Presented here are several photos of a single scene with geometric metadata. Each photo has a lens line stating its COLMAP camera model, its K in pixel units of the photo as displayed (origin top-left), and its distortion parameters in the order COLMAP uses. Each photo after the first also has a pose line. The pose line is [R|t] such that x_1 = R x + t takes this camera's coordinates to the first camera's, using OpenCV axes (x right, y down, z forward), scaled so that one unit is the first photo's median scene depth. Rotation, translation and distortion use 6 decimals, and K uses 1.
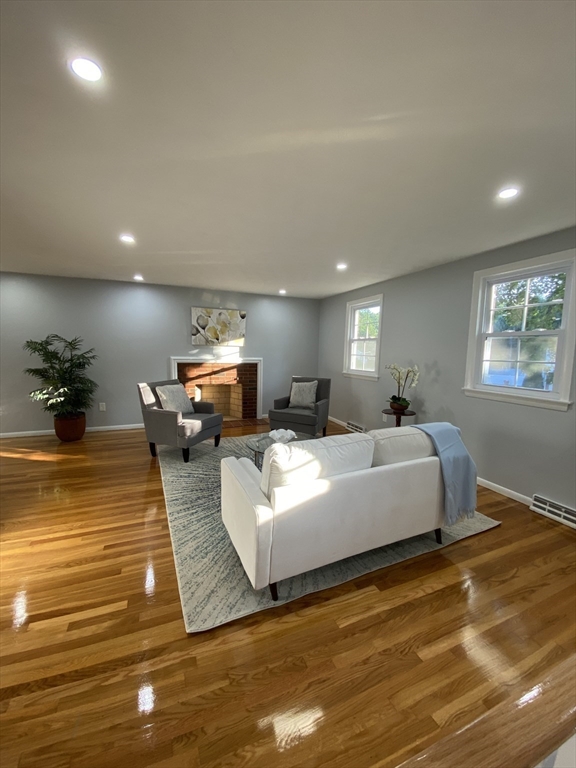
lens RADIAL K [[314.5, 0, 286.6], [0, 314.5, 384.2], [0, 0, 1]] dist [-0.001889, -0.000060]
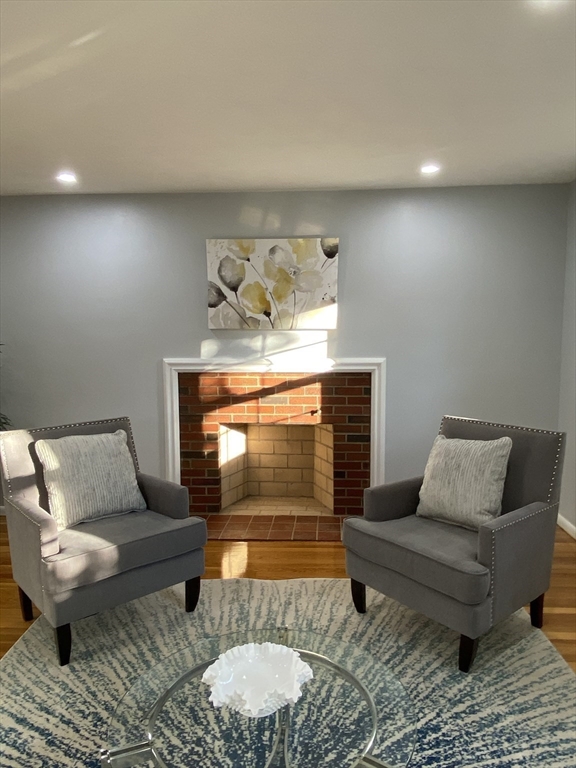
lens RADIAL K [[553.8, 0, 287.4], [0, 553.8, 385.0], [0, 0, 1]] dist [0.012582, -0.004487]
pose [[0.889865, 0.015241, -0.455969, 0.129654], [-0.021724, 0.999724, -0.008980, -0.045415], [0.455706, 0.017897, 0.889950, 0.380418]]
